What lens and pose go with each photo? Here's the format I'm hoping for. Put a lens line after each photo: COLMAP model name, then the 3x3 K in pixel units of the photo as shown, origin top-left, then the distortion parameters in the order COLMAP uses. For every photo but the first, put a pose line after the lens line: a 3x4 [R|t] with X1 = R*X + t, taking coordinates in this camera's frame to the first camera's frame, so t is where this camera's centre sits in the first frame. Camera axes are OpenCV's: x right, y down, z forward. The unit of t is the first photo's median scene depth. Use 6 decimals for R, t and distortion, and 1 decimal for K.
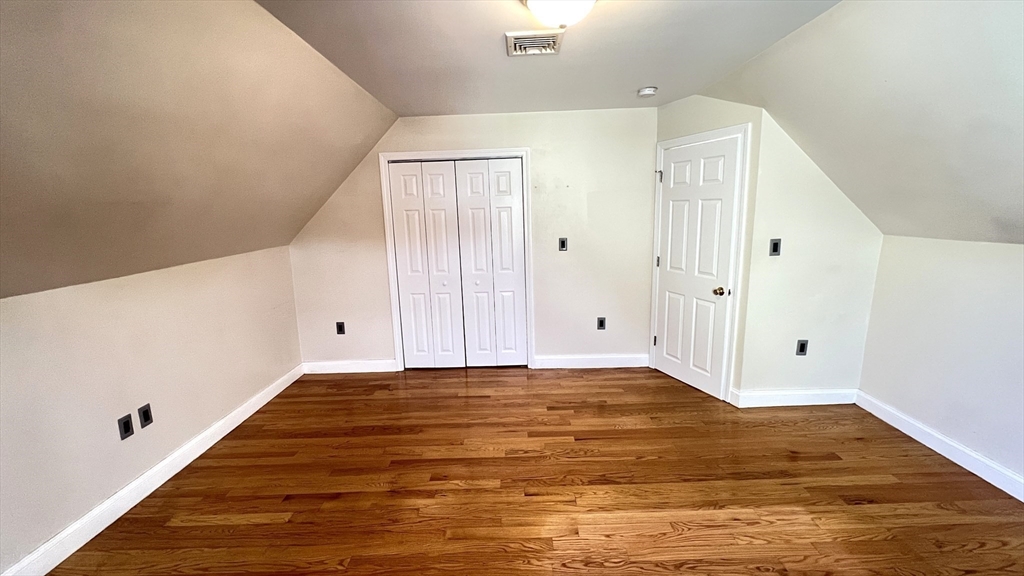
lens RADIAL K [[421.7, 0, 512.2], [0, 421.7, 289.4], [0, 0, 1]] dist [-0.002191, -0.000960]
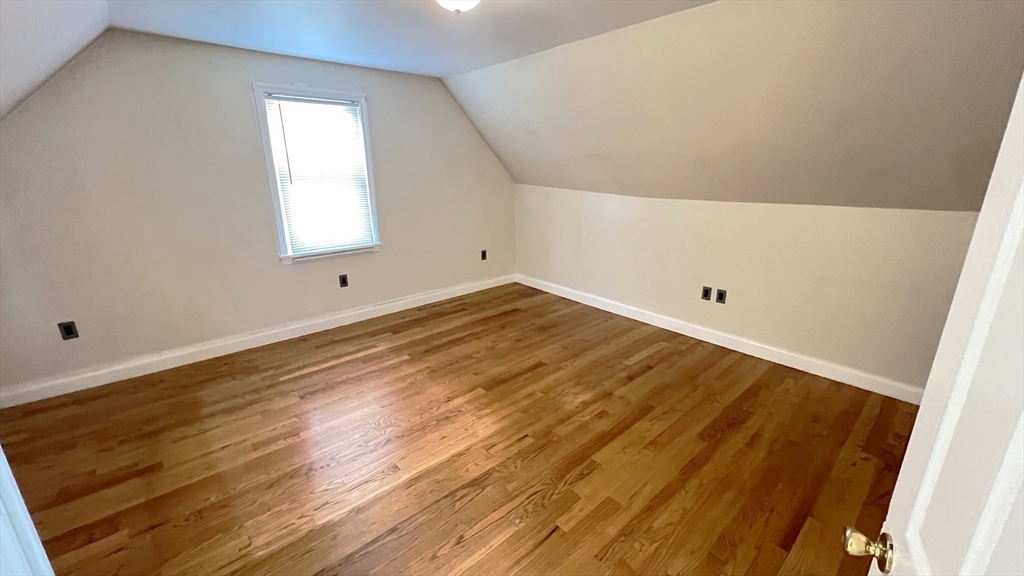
lens RADIAL K [[421.7, 0, 511.5], [0, 421.7, 289.4], [0, 0, 1]] dist [-0.002191, -0.000960]
pose [[-0.743637, 0.220278, -0.631254, 0.651207], [-0.099537, 0.897169, 0.430327, -0.304997], [0.661132, 0.382840, -0.645242, 1.497741]]
